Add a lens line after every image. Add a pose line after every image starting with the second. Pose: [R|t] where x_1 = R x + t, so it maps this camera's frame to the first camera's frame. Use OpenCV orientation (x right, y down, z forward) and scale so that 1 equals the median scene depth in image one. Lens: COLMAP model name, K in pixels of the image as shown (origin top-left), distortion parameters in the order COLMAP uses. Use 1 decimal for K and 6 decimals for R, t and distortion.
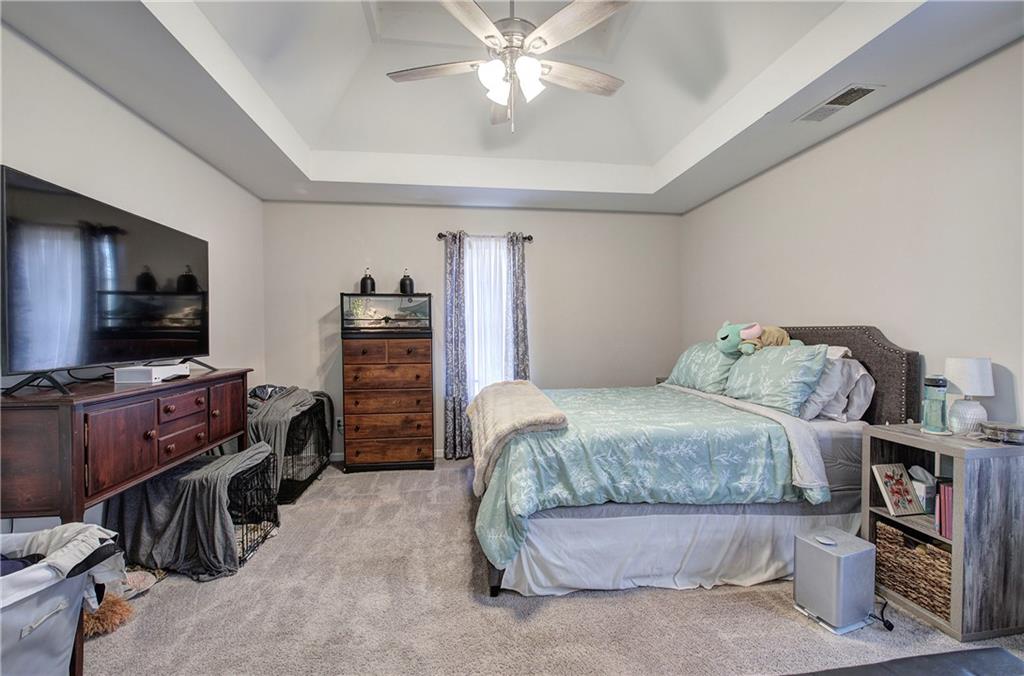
lens RADIAL K [[434.1, 0, 512.0], [0, 434.1, 338.0], [0, 0, 1]] dist [0.000772, 0.000495]
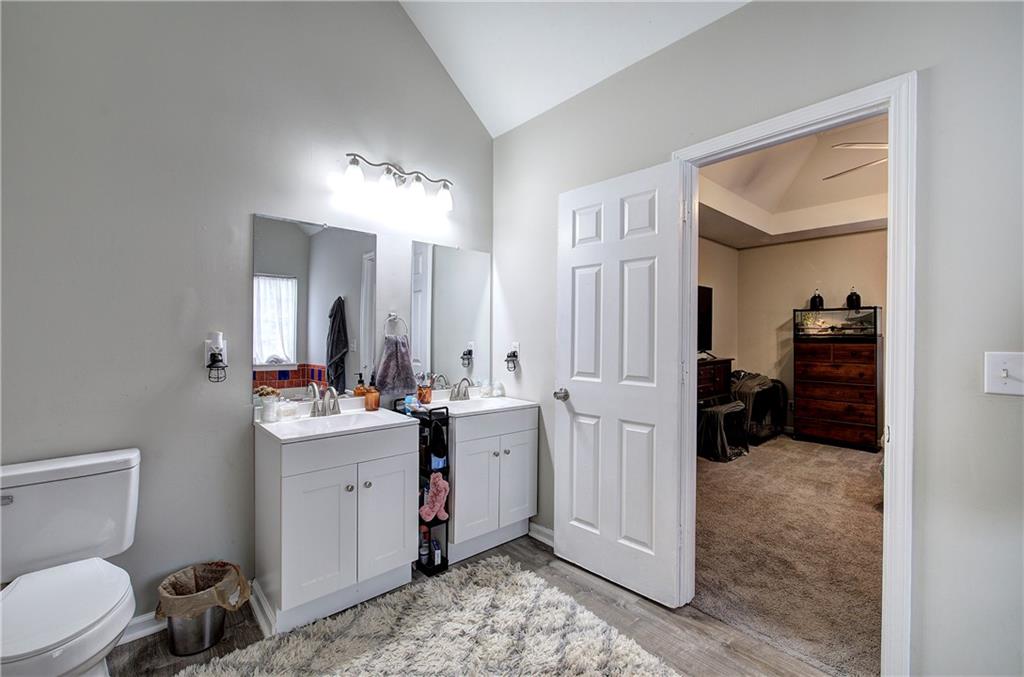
lens RADIAL K [[432.2, 0, 512.0], [0, 432.2, 338.5], [0, 0, 1]] dist [-0.002076, 0.000637]
pose [[0.562229, 0.012401, -0.826889, 0.242955], [-0.017538, 0.999841, 0.003071, 0.000450], [0.826796, 0.012775, 0.562357, -0.521905]]
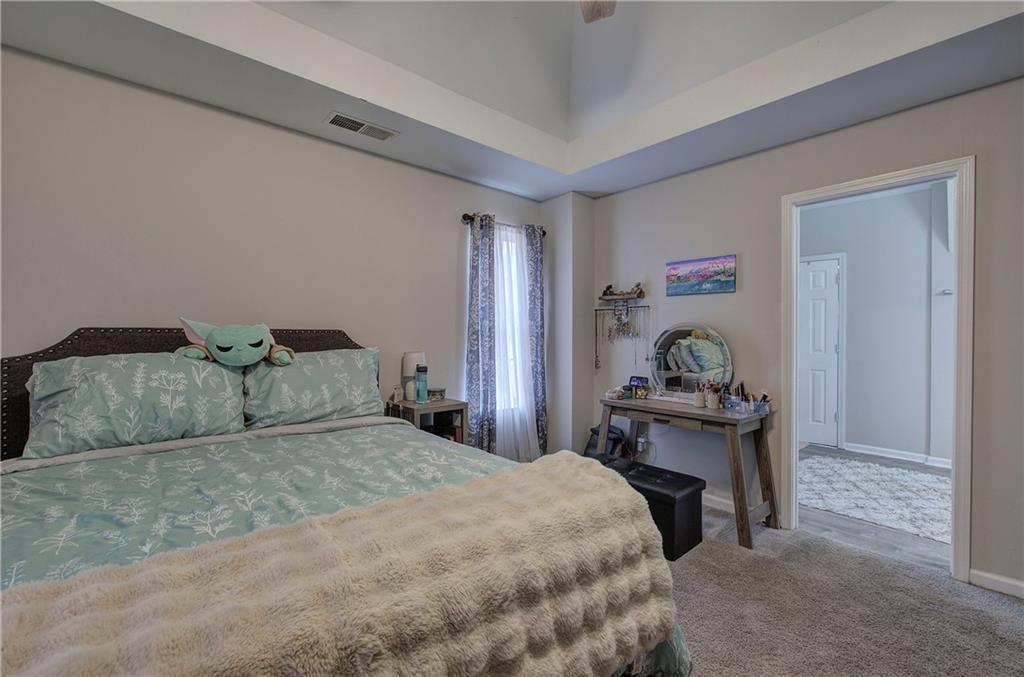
lens RADIAL K [[432.2, 0, 512.0], [0, 432.2, 338.5], [0, 0, 1]] dist [-0.002076, 0.000637]
pose [[-0.560082, -0.003708, 0.828429, -0.232810], [0.009855, 0.999889, 0.011139, -0.009492], [-0.828379, 0.014403, -0.559984, 0.826975]]
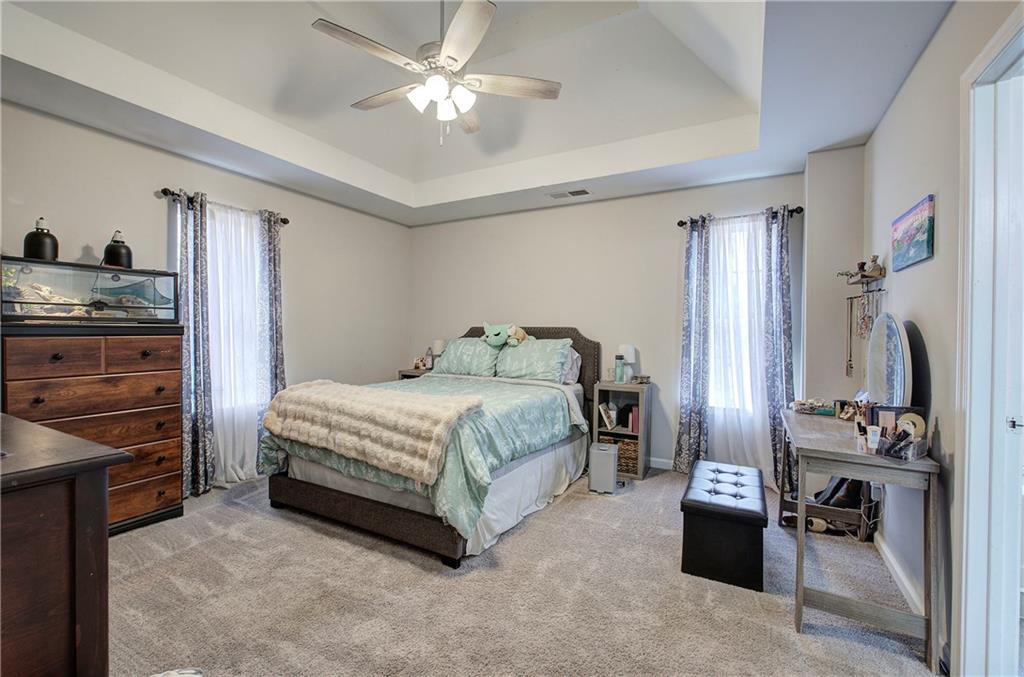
lens RADIAL K [[432.2, 0, 512.0], [0, 432.2, 338.5], [0, 0, 1]] dist [-0.002076, 0.000637]
pose [[0.589932, -0.005833, 0.807432, -0.454657], [0.000505, 0.999976, 0.006855, 0.002056], [-0.807453, -0.003637, 0.589921, 0.130266]]
